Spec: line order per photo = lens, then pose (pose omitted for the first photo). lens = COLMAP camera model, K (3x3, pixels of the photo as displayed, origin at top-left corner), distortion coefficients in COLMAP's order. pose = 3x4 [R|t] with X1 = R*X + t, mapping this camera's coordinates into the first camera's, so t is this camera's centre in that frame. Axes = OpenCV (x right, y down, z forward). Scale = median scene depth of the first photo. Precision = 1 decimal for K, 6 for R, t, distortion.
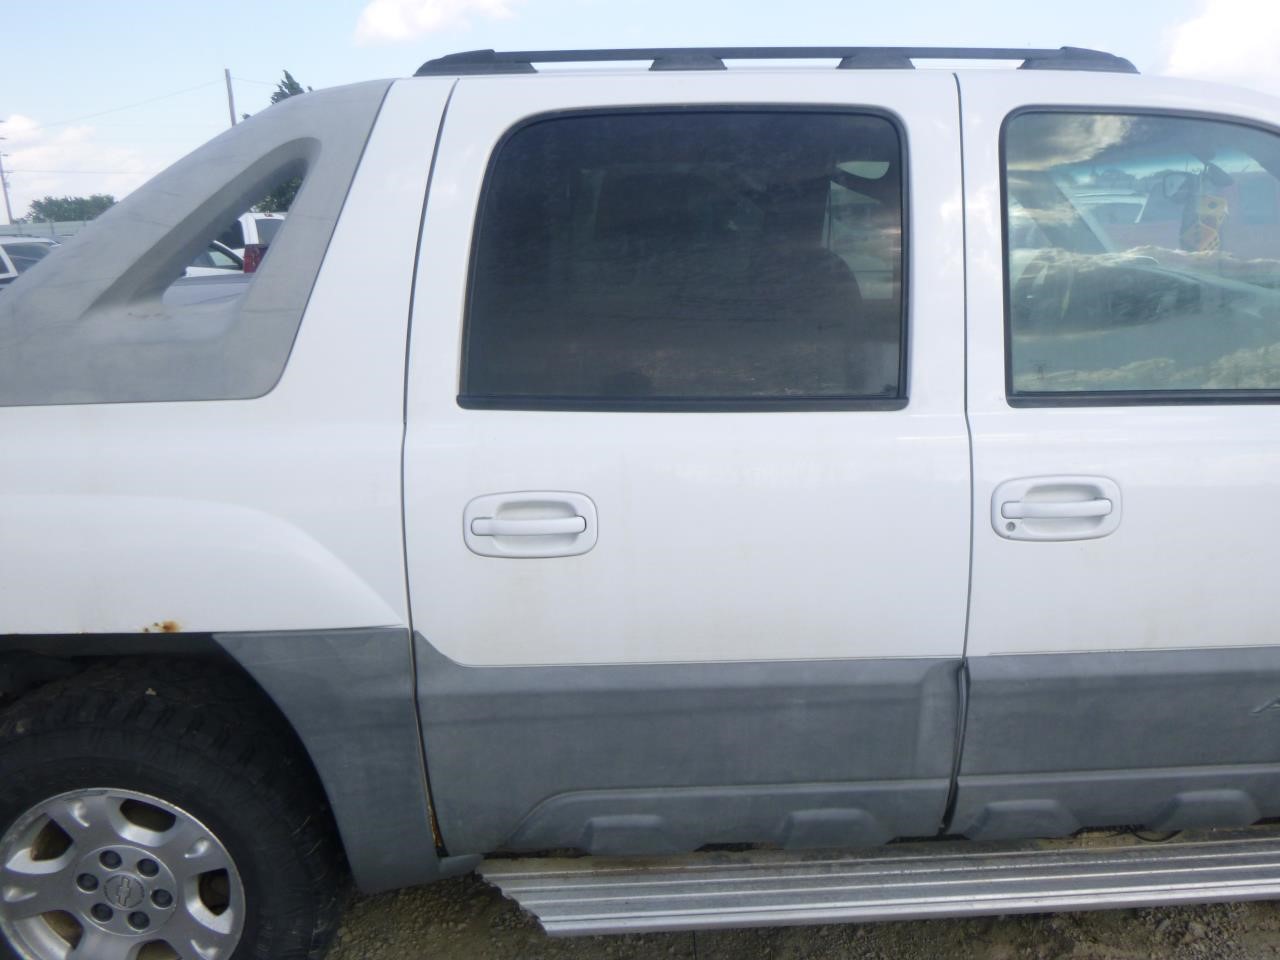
lens RADIAL K [[944.5, 0, 640.0], [0, 944.5, 480.0], [0, 0, 1]] dist [-0.035053, -0.007401]
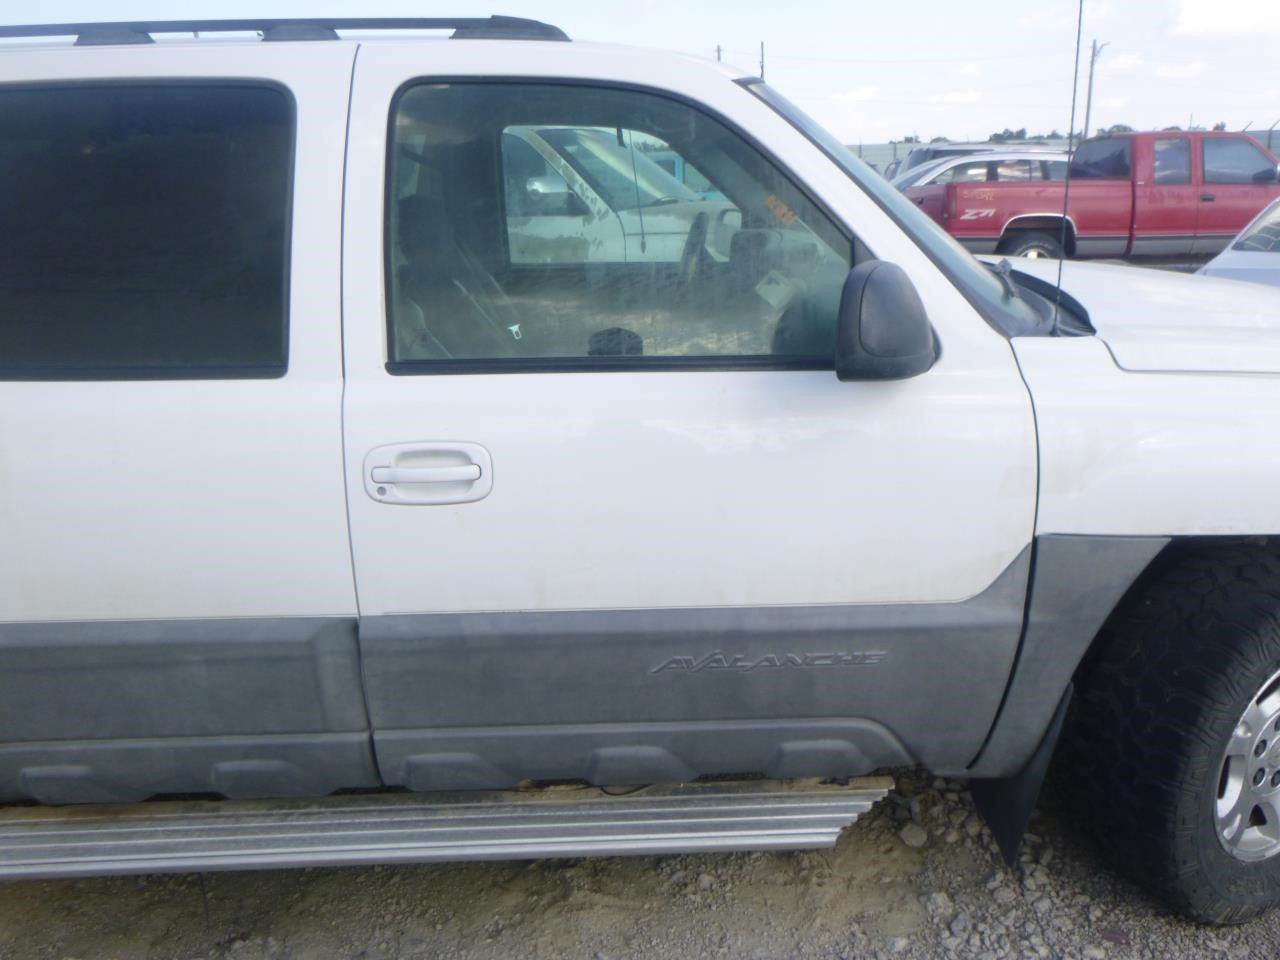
lens RADIAL K [[921.6, 0, 640.0], [0, 921.6, 480.0], [0, 0, 1]] dist [-0.012659, 0.000775]
pose [[0.999994, -0.001976, 0.002842, 0.631697], [0.001869, 0.999309, 0.037114, 0.000285], [-0.002913, -0.037108, 0.999307, -0.013996]]
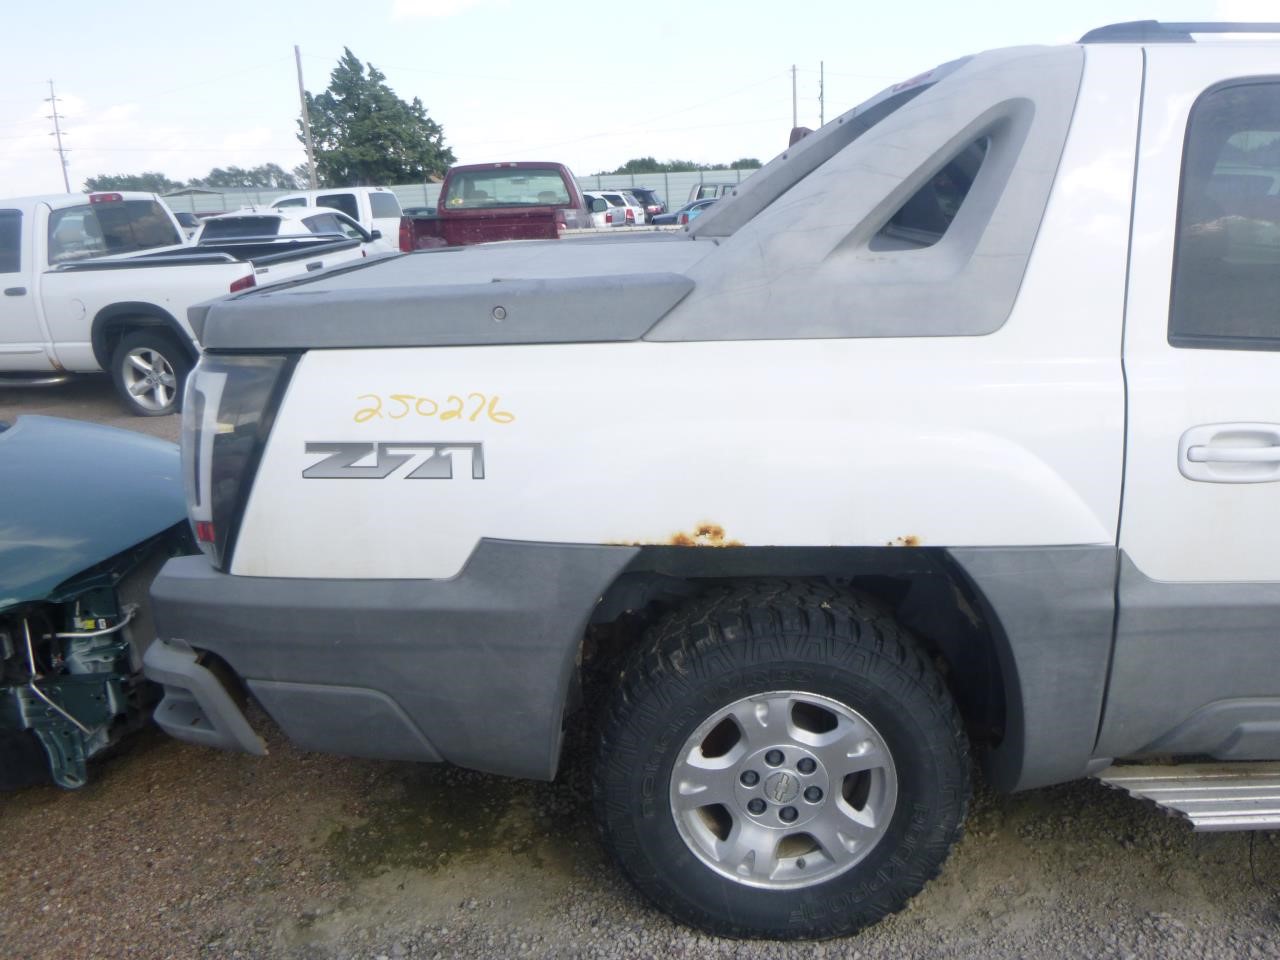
lens RADIAL K [[941.0, 0, 639.4], [0, 941.0, 462.0], [0, 0, 1]] dist [-0.057977, 0.000955]
pose [[0.996883, 0.013084, -0.077798, -0.666057], [-0.011963, 0.999818, 0.014863, 0.046285], [0.077979, -0.013886, 0.996858, -0.112336]]
